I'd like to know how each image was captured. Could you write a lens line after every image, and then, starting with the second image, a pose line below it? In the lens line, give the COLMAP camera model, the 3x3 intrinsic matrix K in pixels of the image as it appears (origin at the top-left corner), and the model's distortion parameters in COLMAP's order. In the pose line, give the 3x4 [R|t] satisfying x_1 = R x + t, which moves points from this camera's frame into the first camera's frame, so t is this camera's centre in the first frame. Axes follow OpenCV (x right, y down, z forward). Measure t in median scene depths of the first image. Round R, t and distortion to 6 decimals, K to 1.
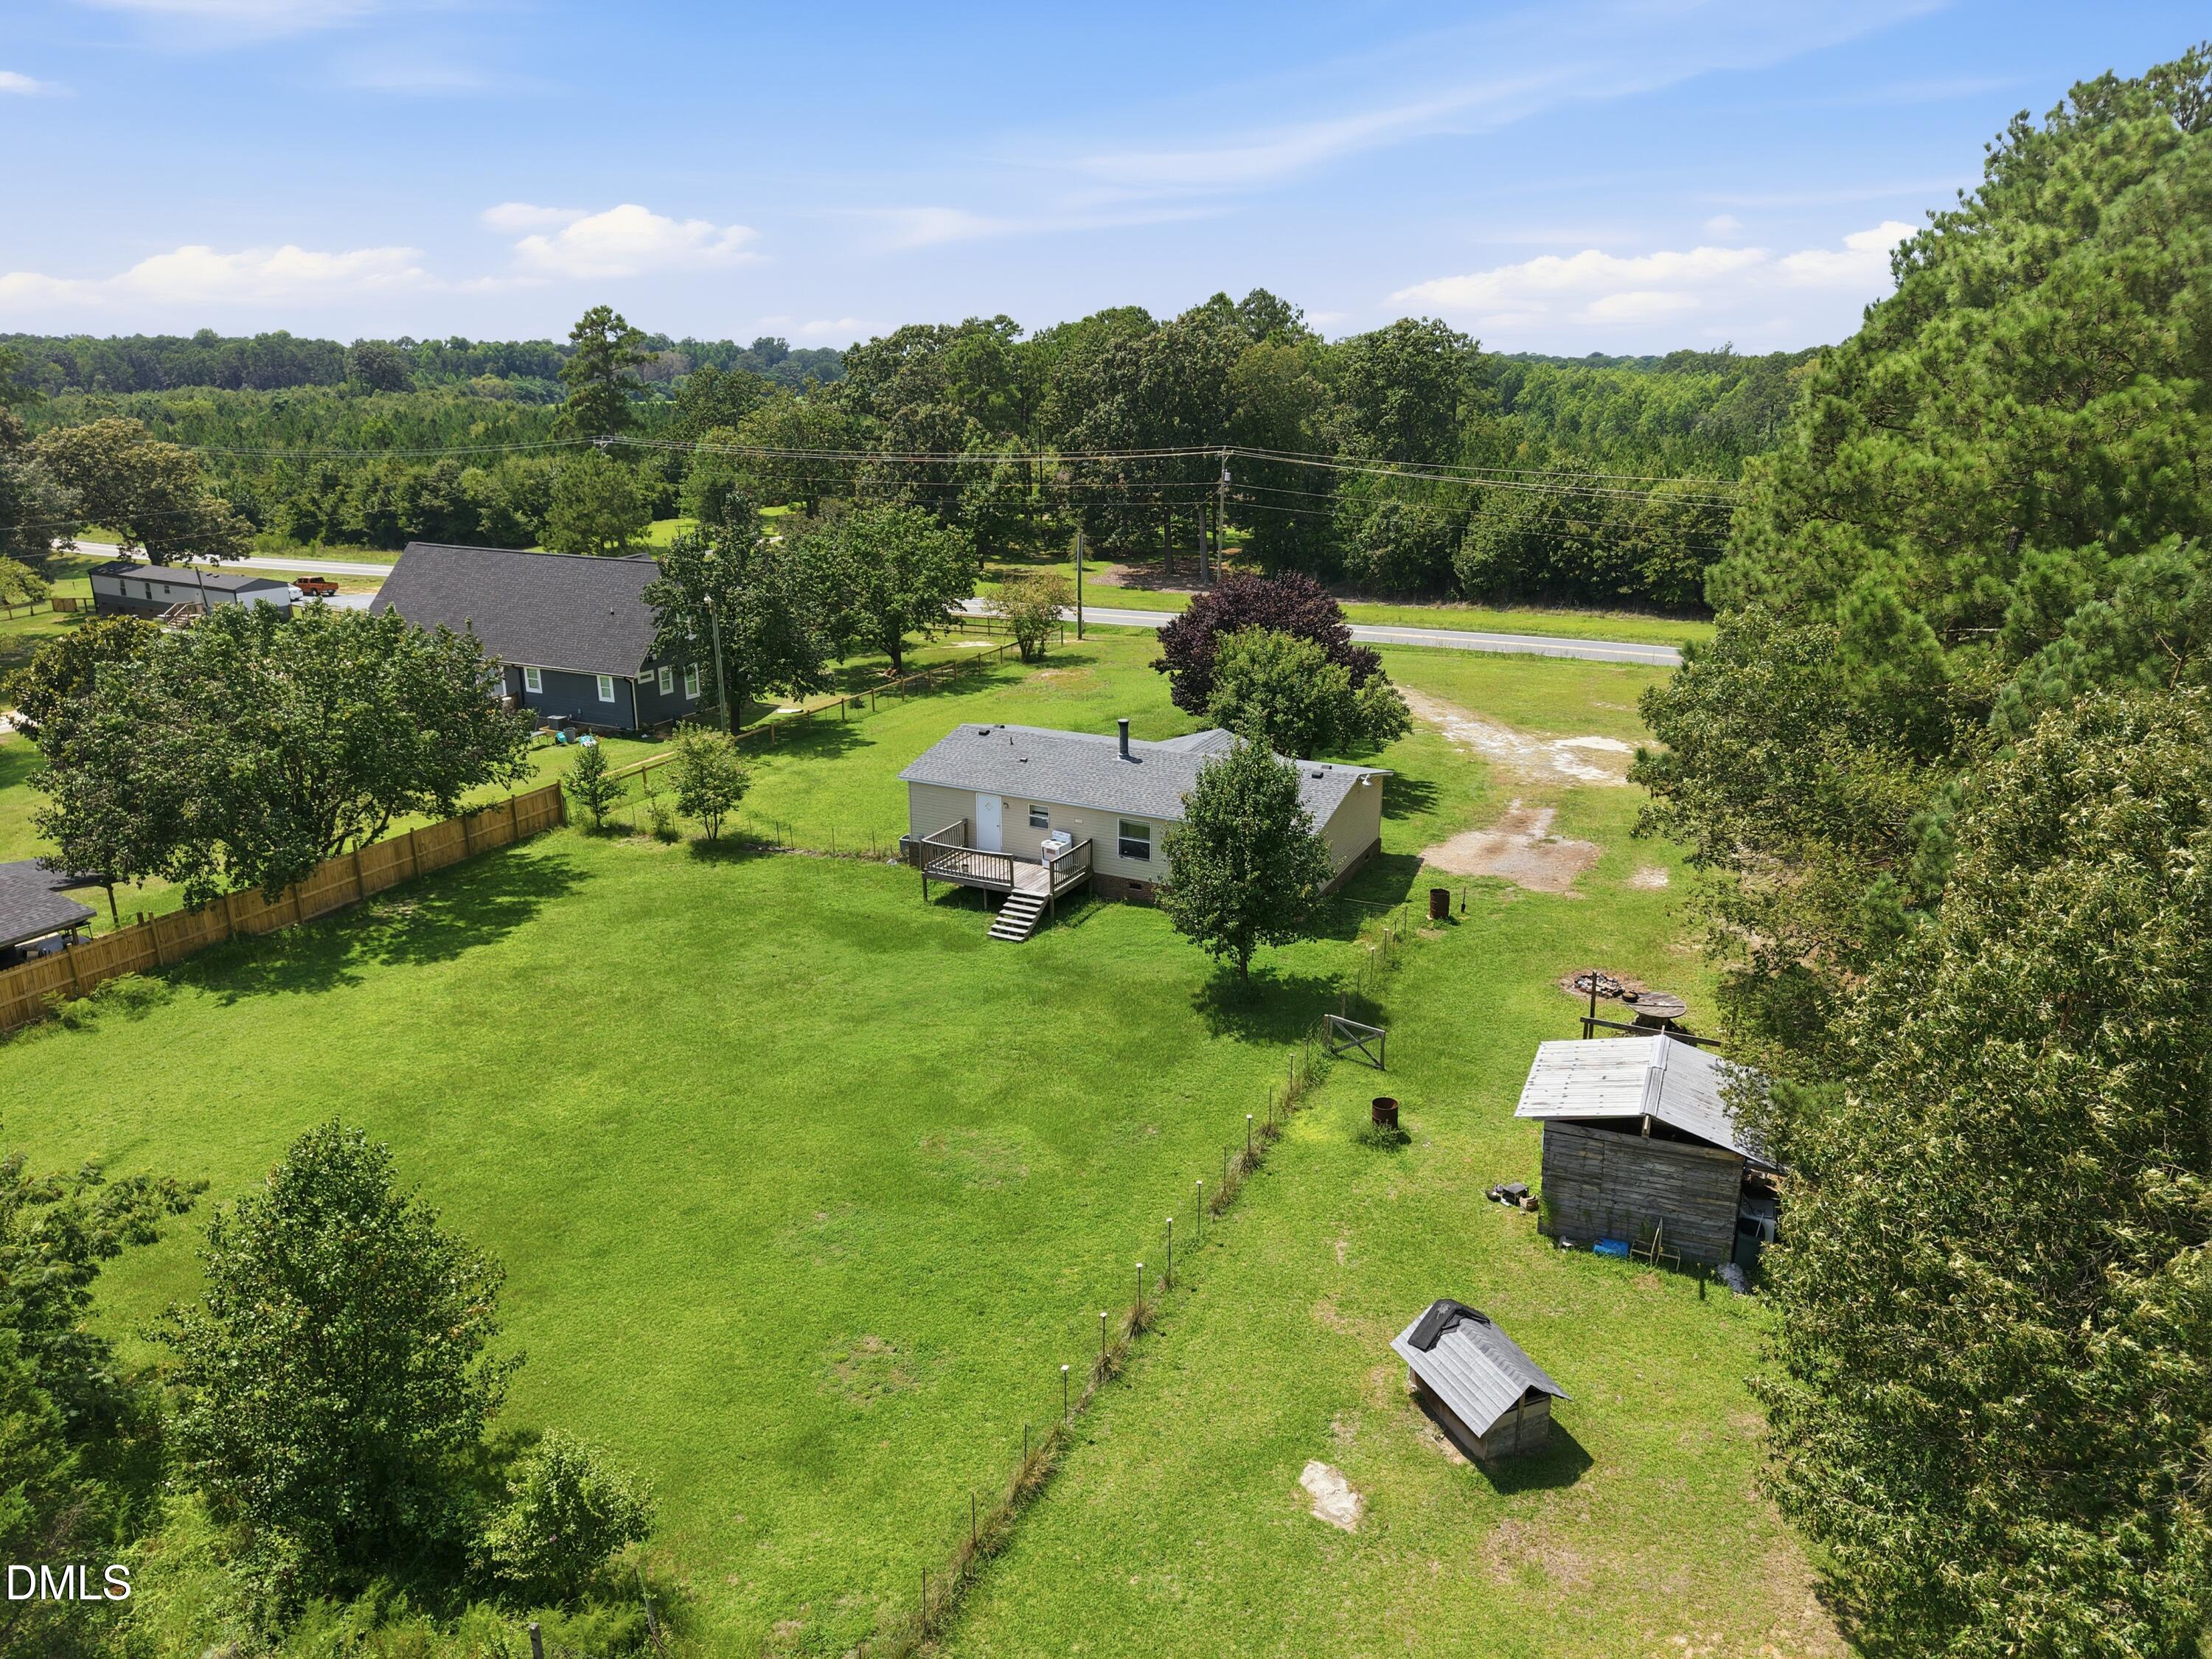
lens RADIAL K [[1461.9, 0, 1108.9], [0, 1461.9, 857.3], [0, 0, 1]] dist [0.055163, -0.066372]
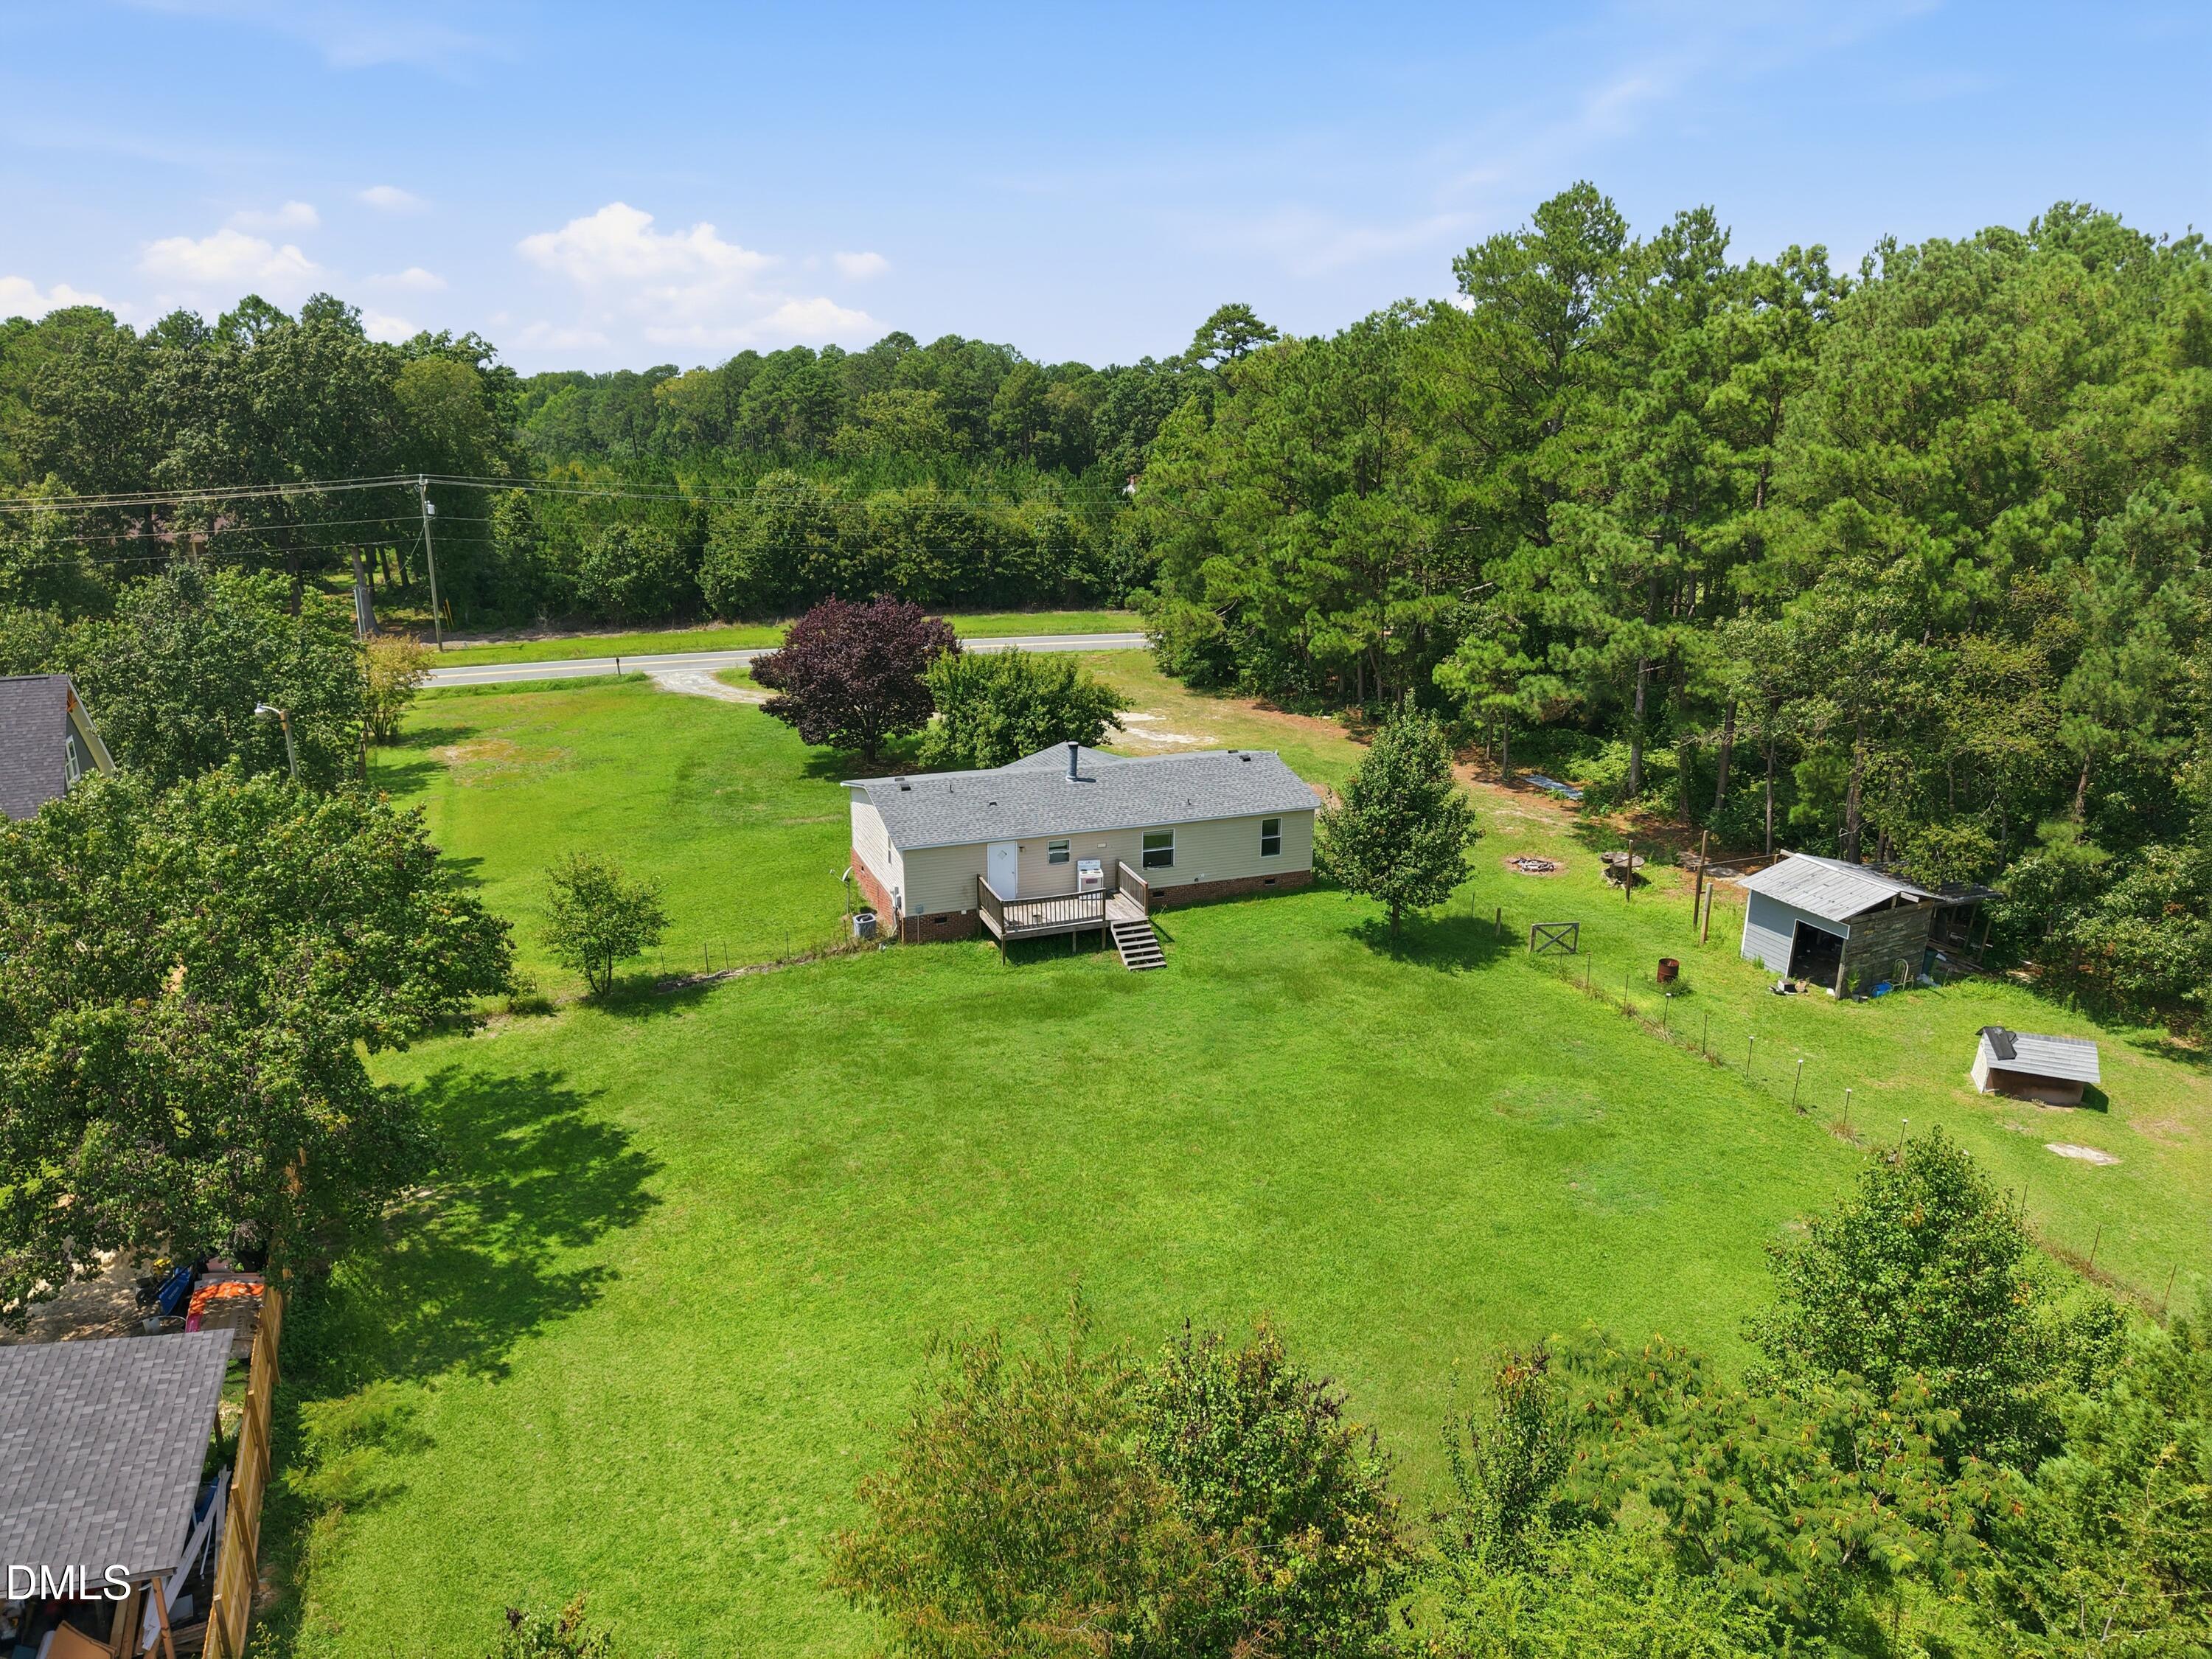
lens RADIAL K [[1478.1, 0, 1114.0], [0, 1478.1, 837.0], [0, 0, 1]] dist [0.059830, -0.076240]
pose [[0.680217, -0.212566, 0.701513, -0.550247], [0.229691, 0.970641, 0.071397, -0.076550], [-0.696094, 0.112566, 0.709071, 0.210915]]
